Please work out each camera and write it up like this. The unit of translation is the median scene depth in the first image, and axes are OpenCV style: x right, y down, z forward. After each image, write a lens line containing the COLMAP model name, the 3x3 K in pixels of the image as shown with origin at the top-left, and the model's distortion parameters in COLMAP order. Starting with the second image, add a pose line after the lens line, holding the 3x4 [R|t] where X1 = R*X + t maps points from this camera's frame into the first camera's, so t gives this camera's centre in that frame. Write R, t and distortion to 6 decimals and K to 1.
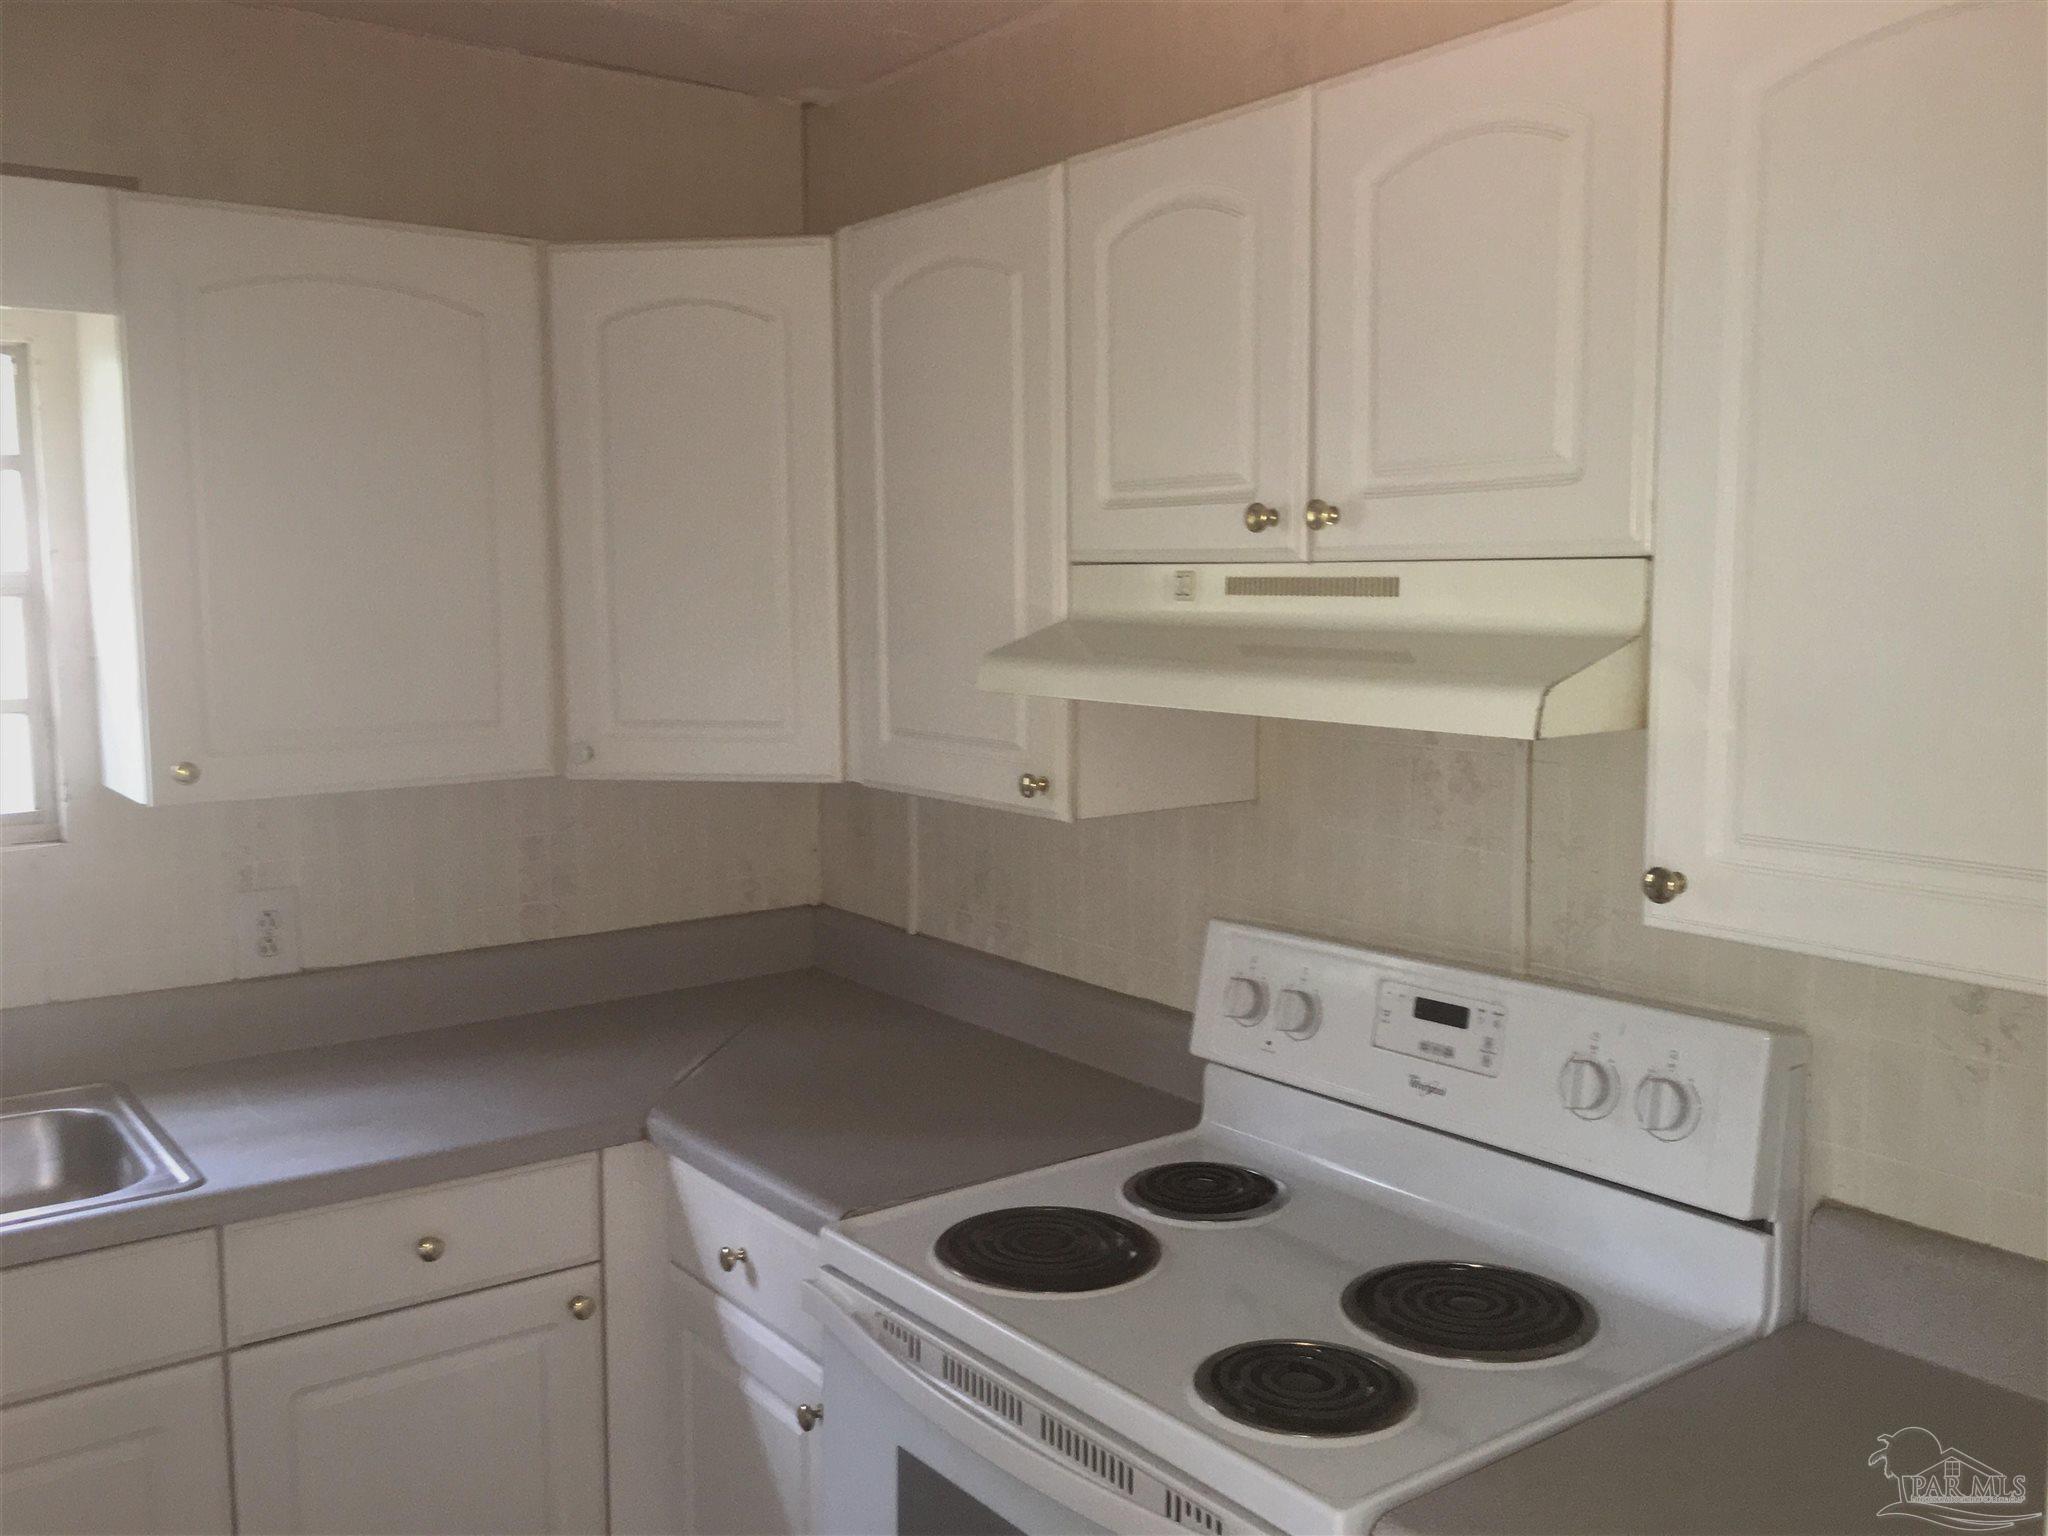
lens RADIAL K [[1746.5, 0, 1024.0], [0, 1746.5, 768.0], [0, 0, 1]] dist [0.074335, -0.121860]
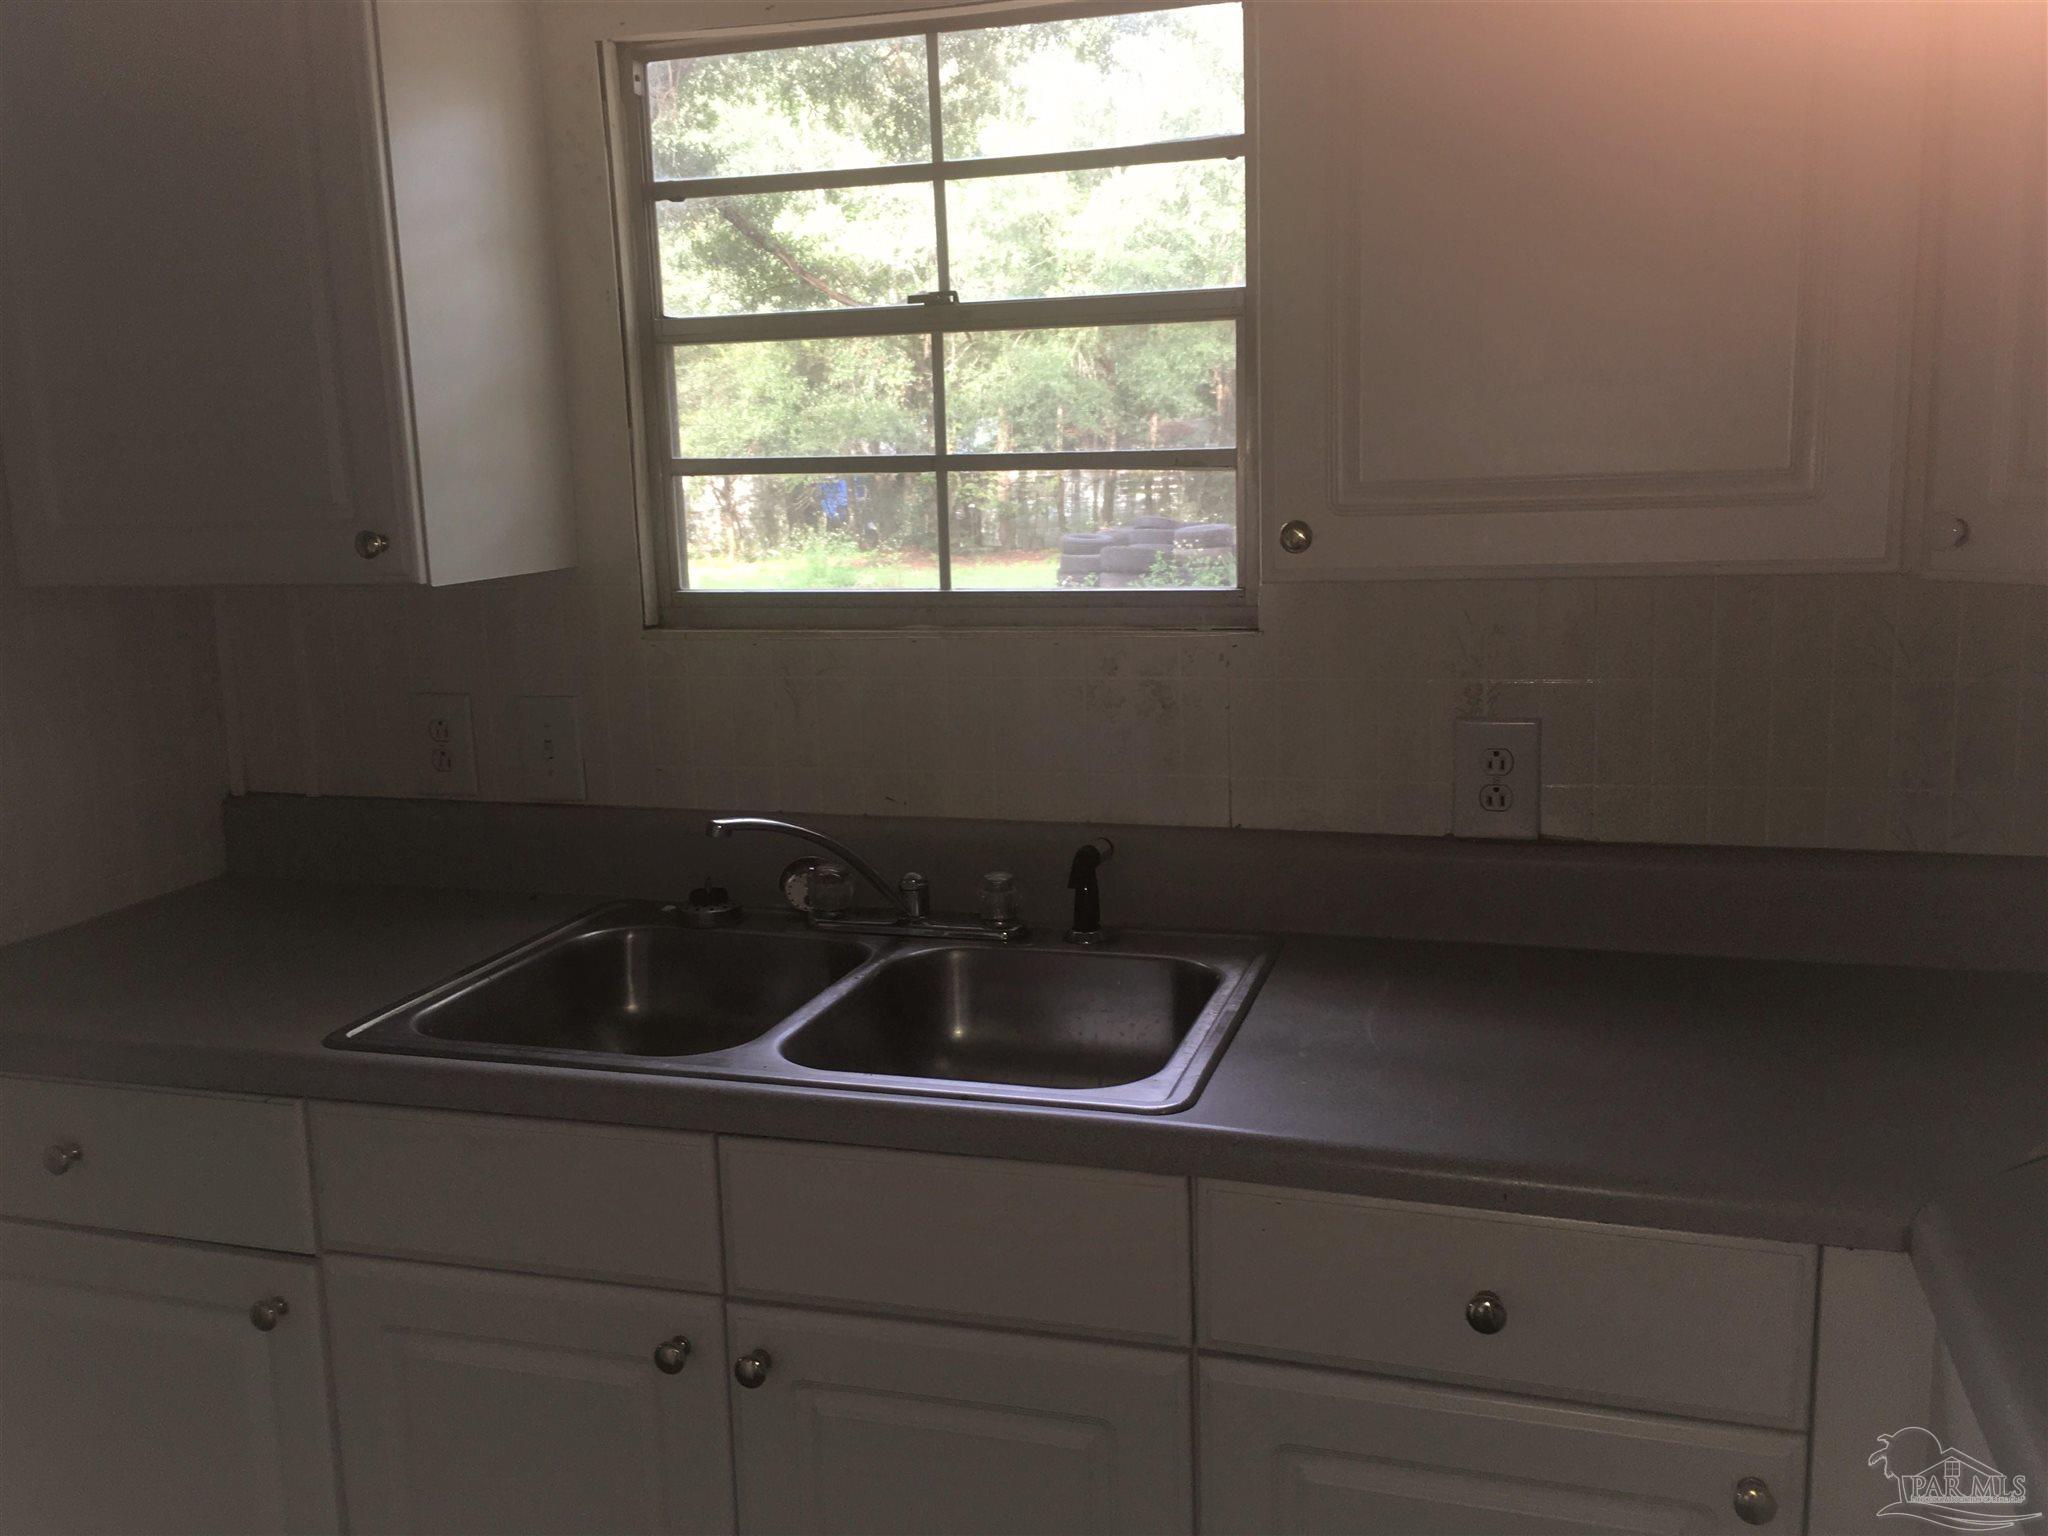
lens RADIAL K [[1746.5, 0, 1024.0], [0, 1746.5, 768.0], [0, 0, 1]] dist [0.074335, -0.121860]
pose [[0.579524, 0.124428, -0.805400, 0.040362], [-0.052568, 0.991925, 0.115420, 0.018244], [0.813258, -0.024550, 0.581385, 0.468096]]
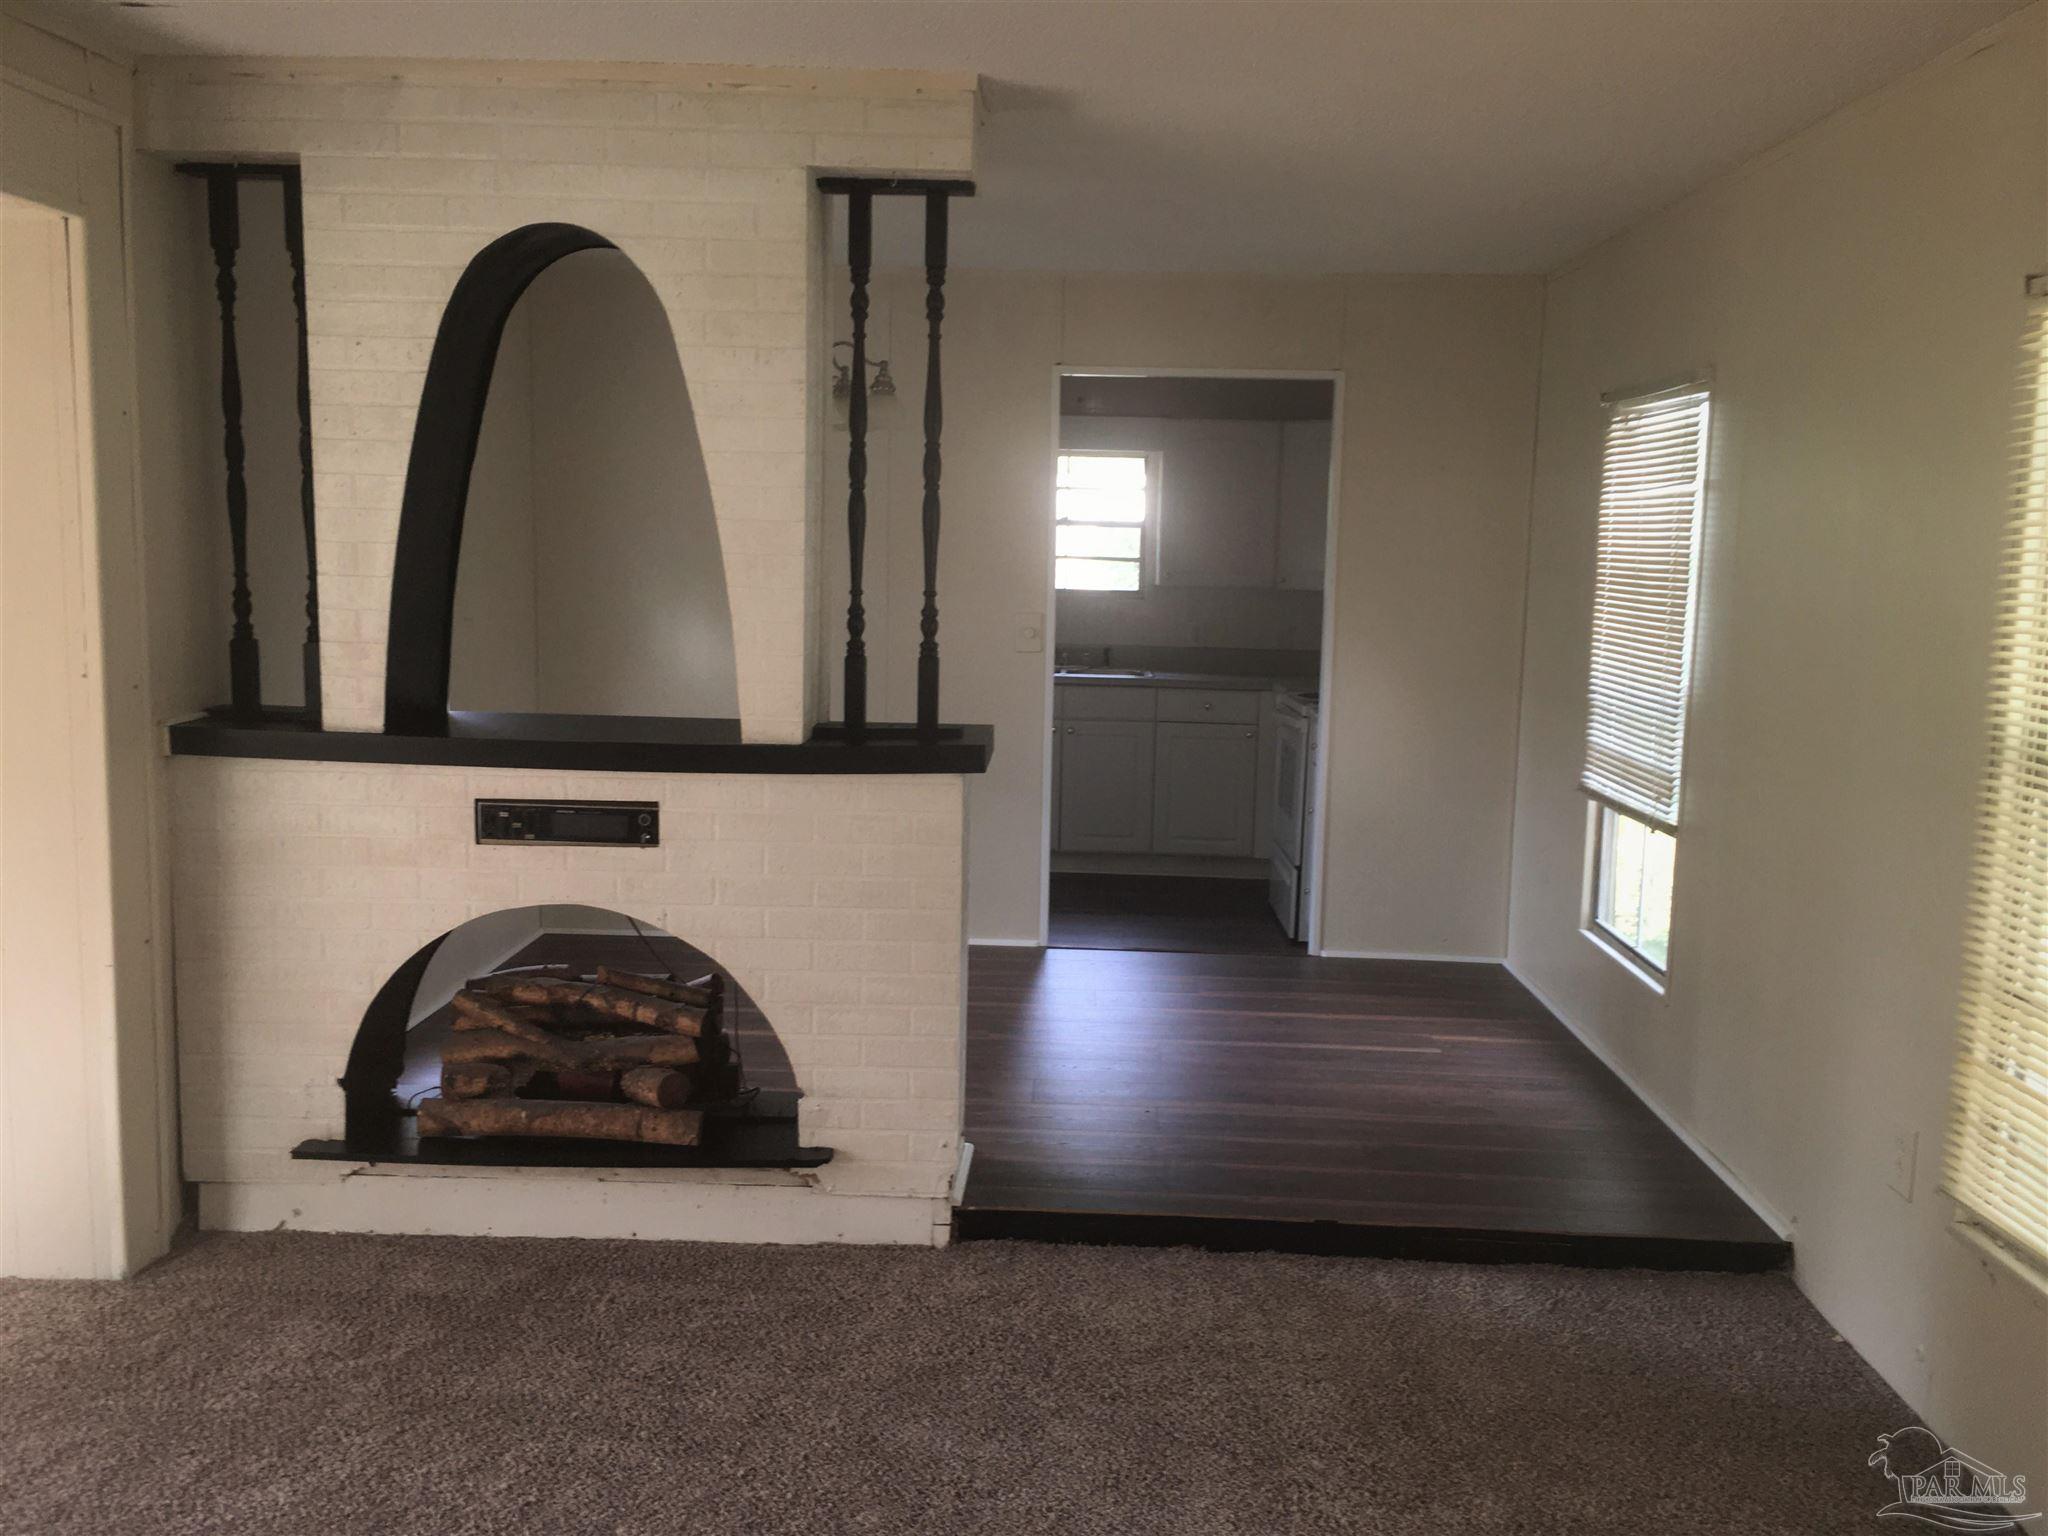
lens RADIAL K [[1746.5, 0, 1024.0], [0, 1746.5, 768.0], [0, 0, 1]] dist [0.074335, -0.121860]
pose [[0.775161, 0.088761, -0.625497, 1.507566], [-0.094607, 0.995226, 0.023984, 0.321881], [0.624640, 0.040585, 0.779858, -1.889786]]
